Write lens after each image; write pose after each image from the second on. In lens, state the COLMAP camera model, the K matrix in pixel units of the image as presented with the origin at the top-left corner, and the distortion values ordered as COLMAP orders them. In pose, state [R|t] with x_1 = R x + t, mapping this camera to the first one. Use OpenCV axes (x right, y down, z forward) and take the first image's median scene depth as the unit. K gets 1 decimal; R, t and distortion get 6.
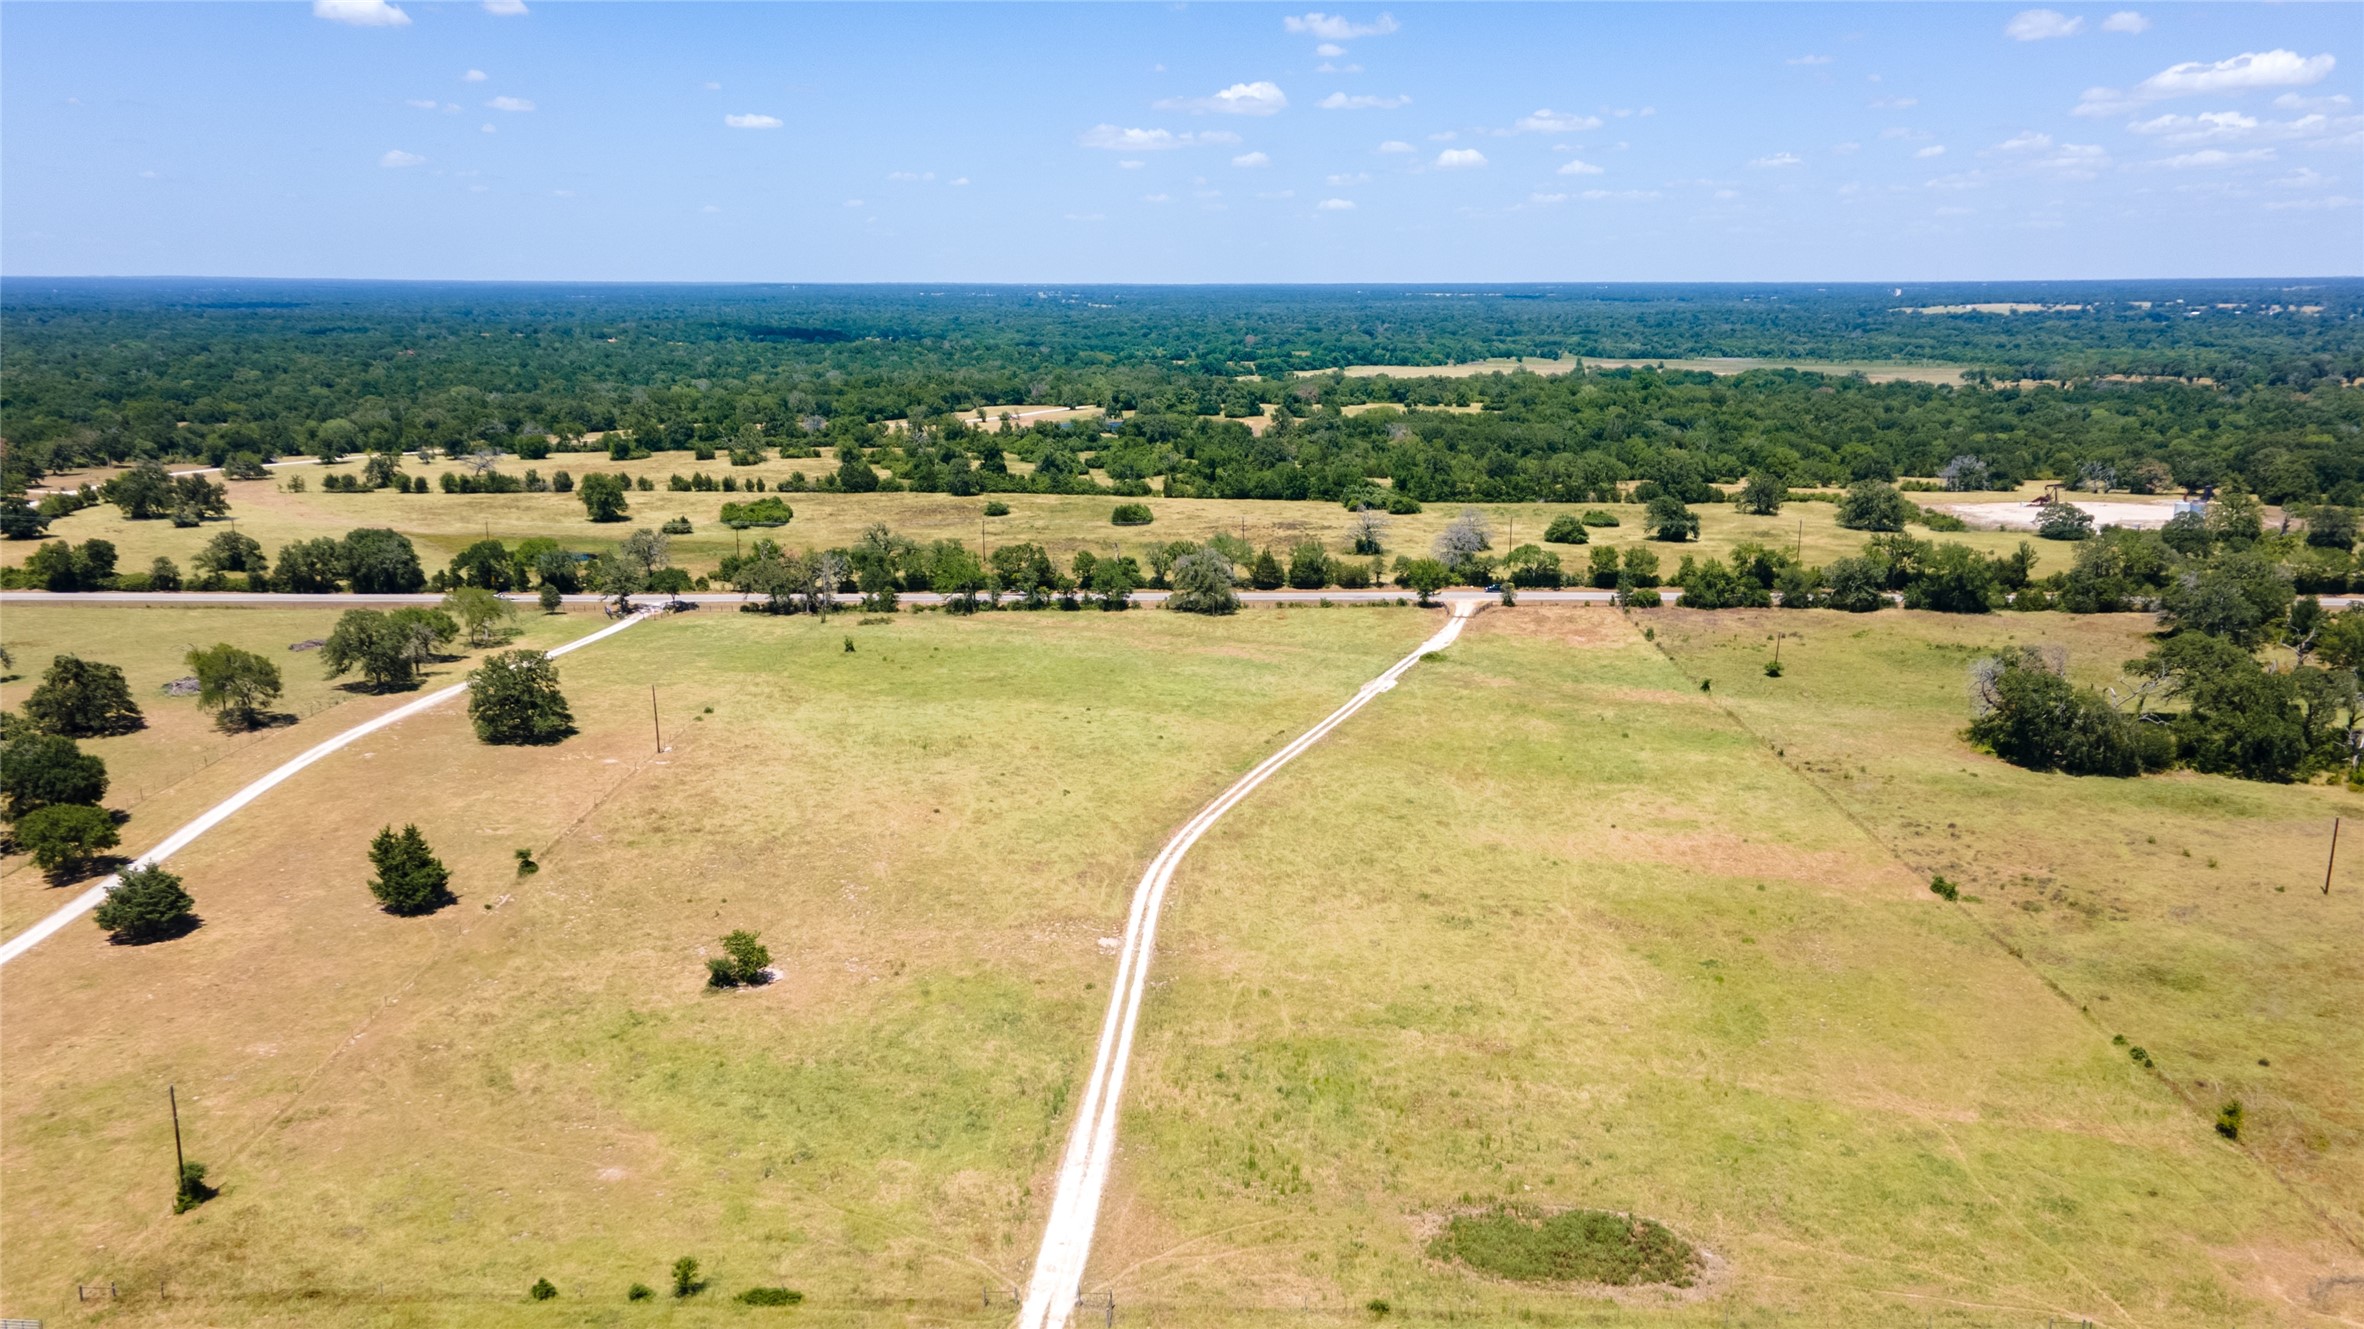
lens RADIAL K [[1707.1, 0, 1182.0], [0, 1707.1, 664.5], [0, 0, 1]] dist [0.049275, -0.000677]
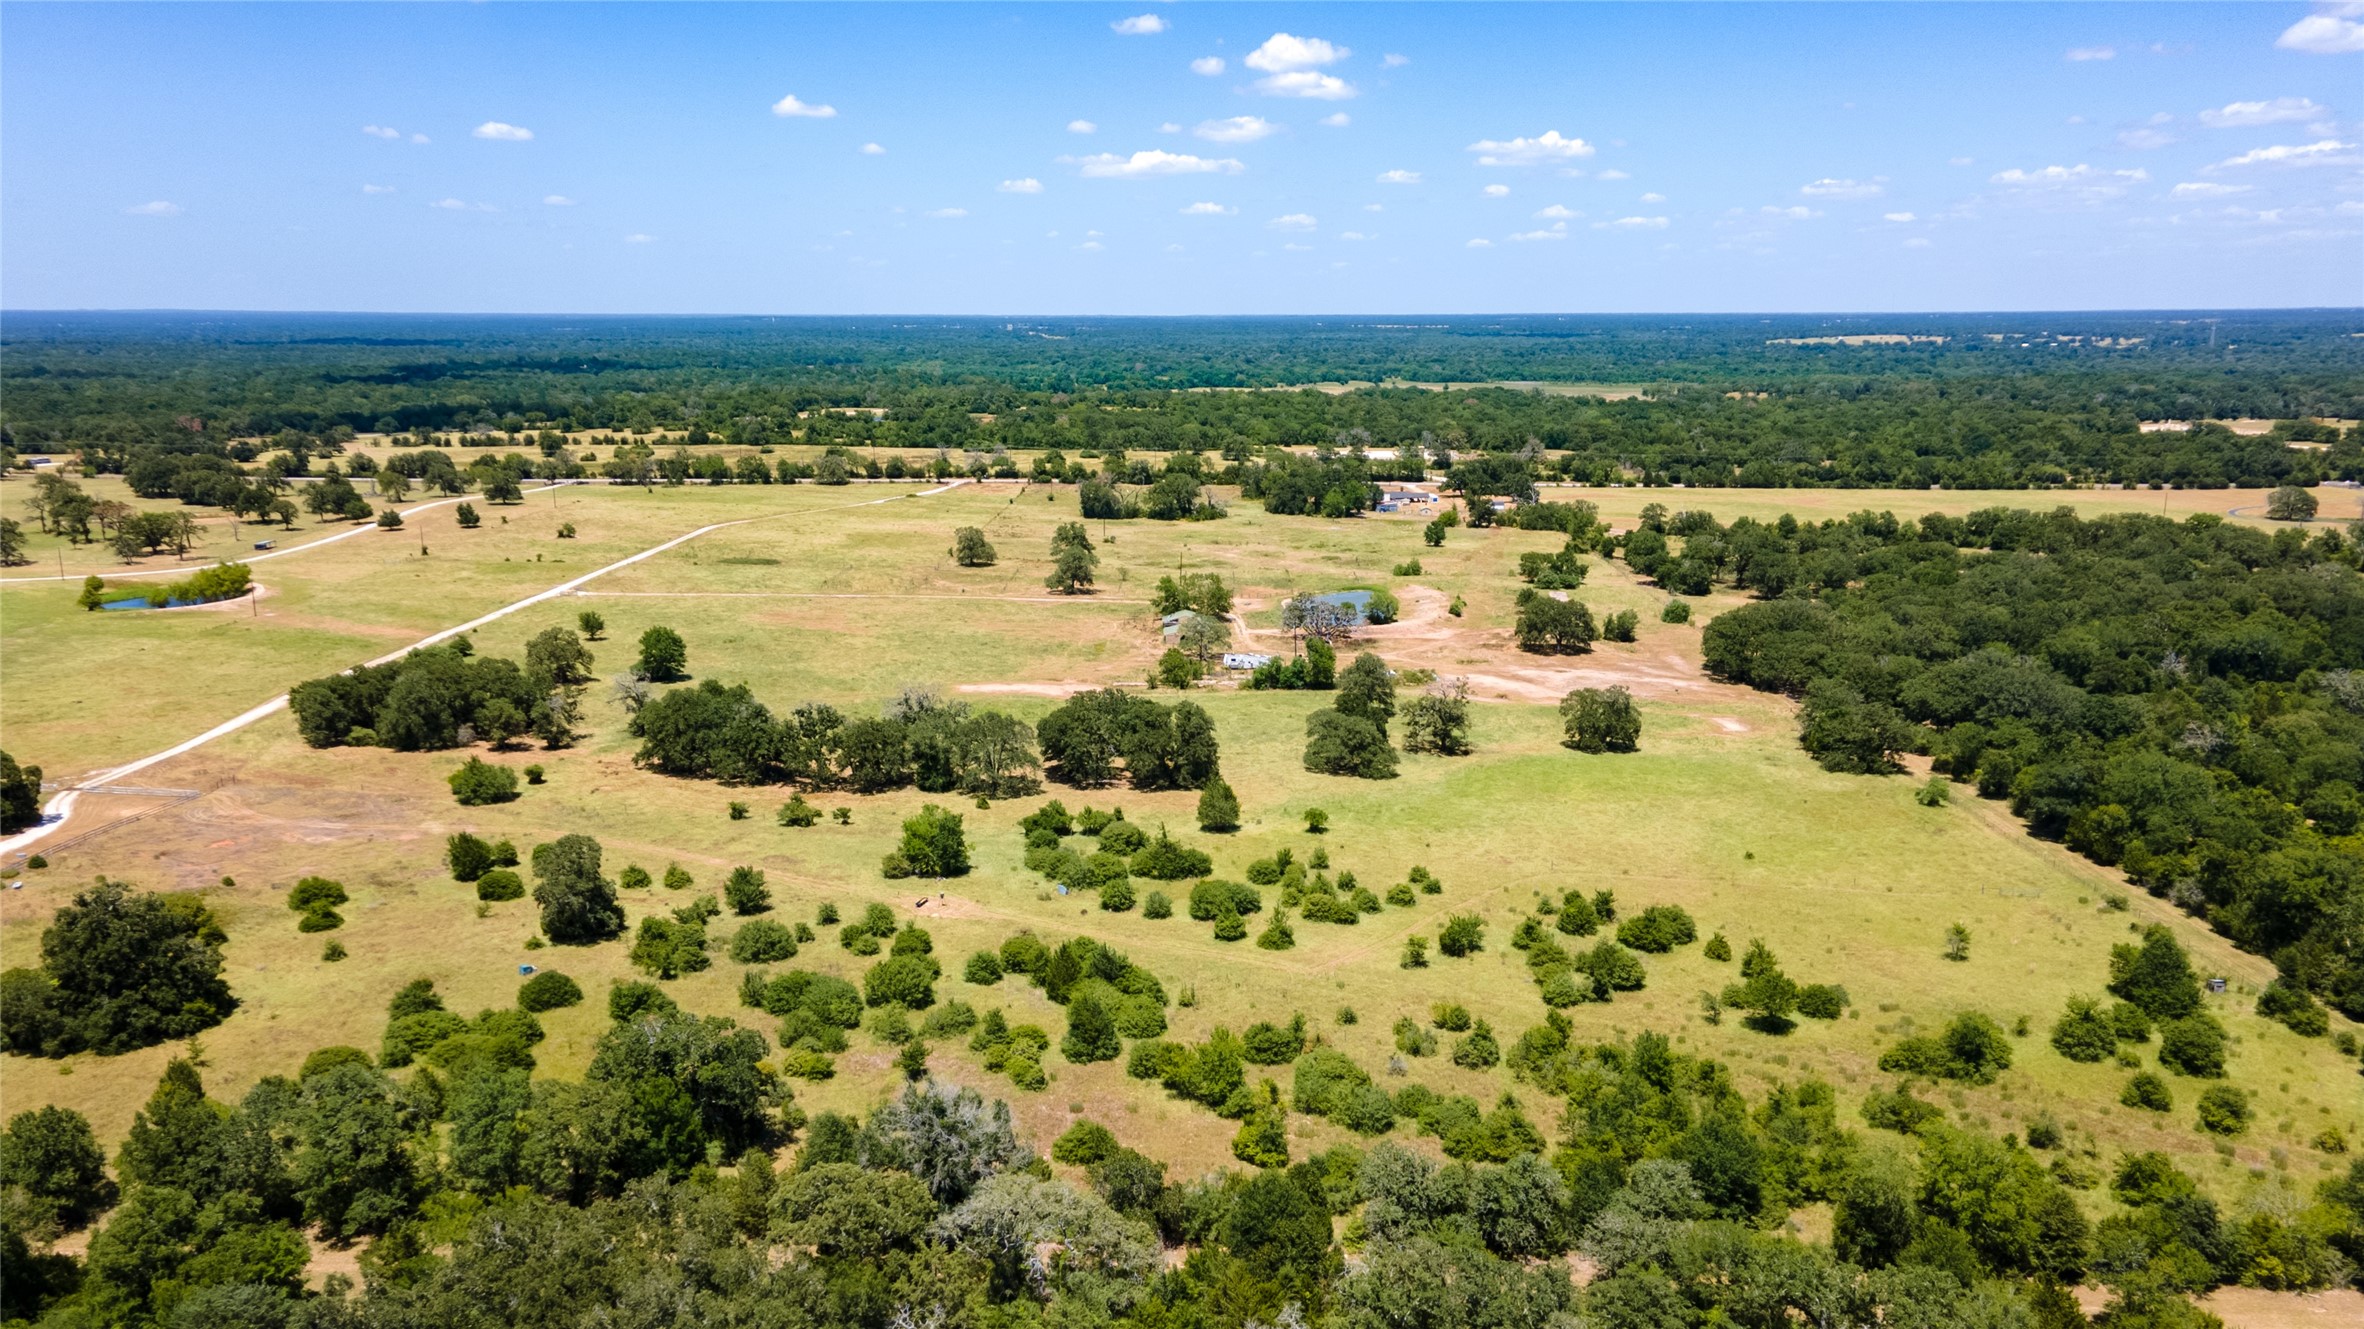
lens RADIAL K [[1749.8, 0, 1182.0], [0, 1749.8, 664.5], [0, 0, 1]] dist [0.051864, 0.001768]
pose [[0.999997, -0.001600, -0.001766, 0.428853], [0.001561, 0.999759, -0.021884, 0.227838], [0.001801, 0.021881, 0.999759, -1.101140]]
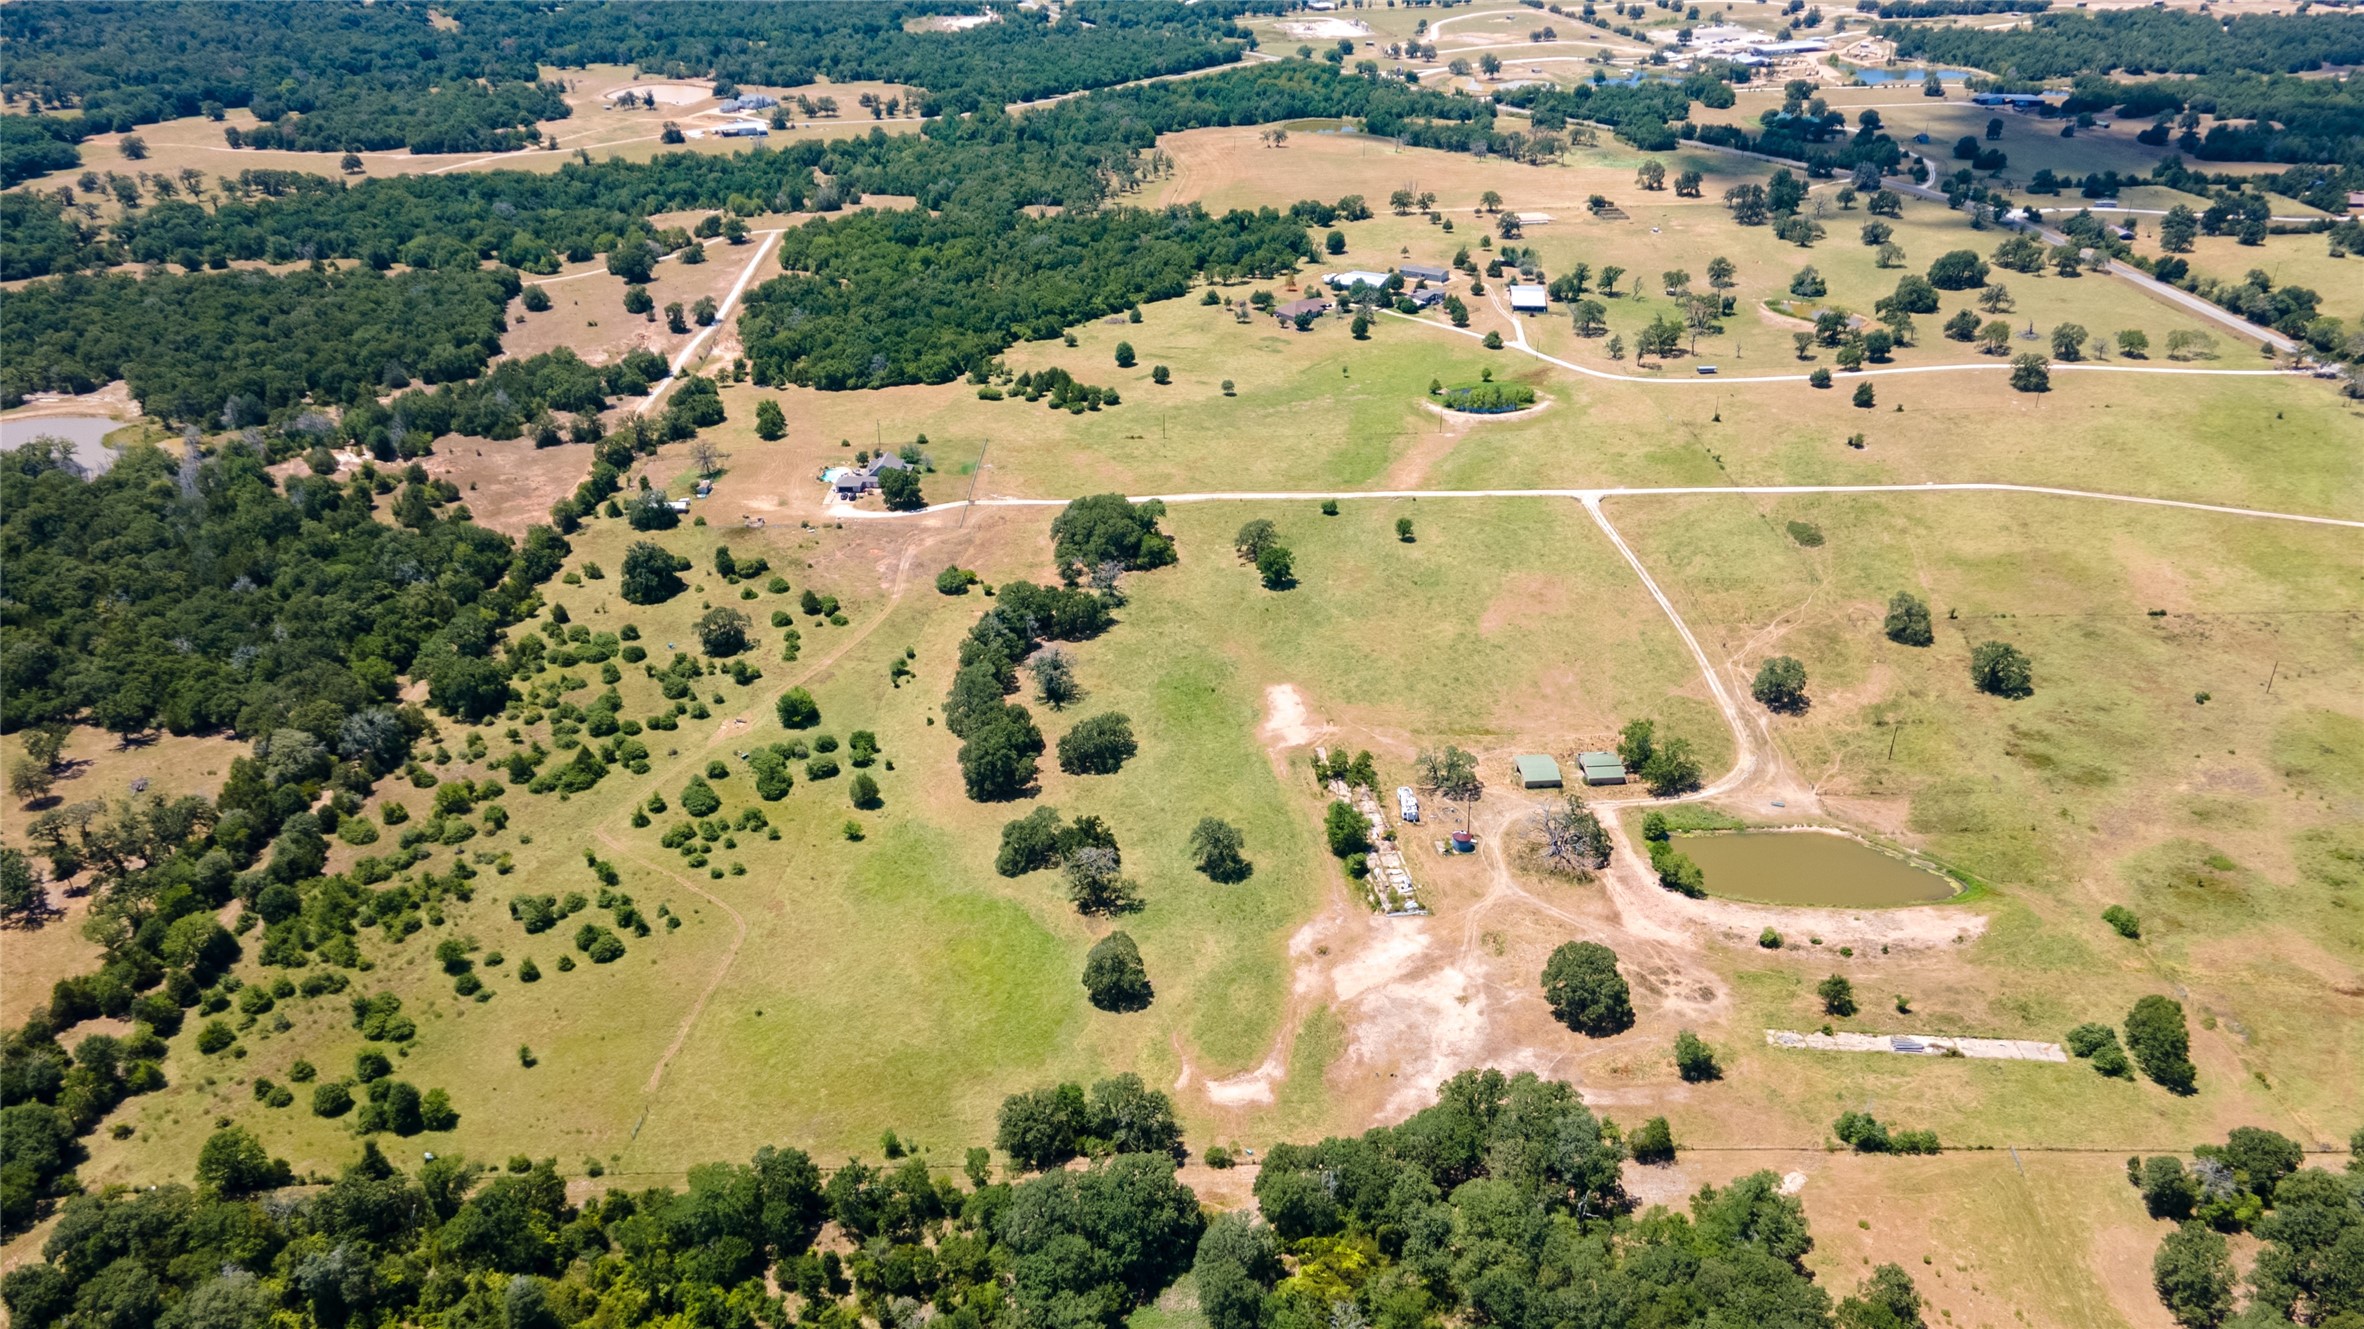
lens RADIAL K [[1707.1, 0, 1182.0], [0, 1707.1, 664.5], [0, 0, 1]] dist [0.049275, -0.000677]
pose [[0.052384, 0.466053, -0.883205, 1.365381], [-0.211481, 0.869537, 0.446298, -0.322679], [0.975977, 0.163402, 0.144111, -0.365314]]
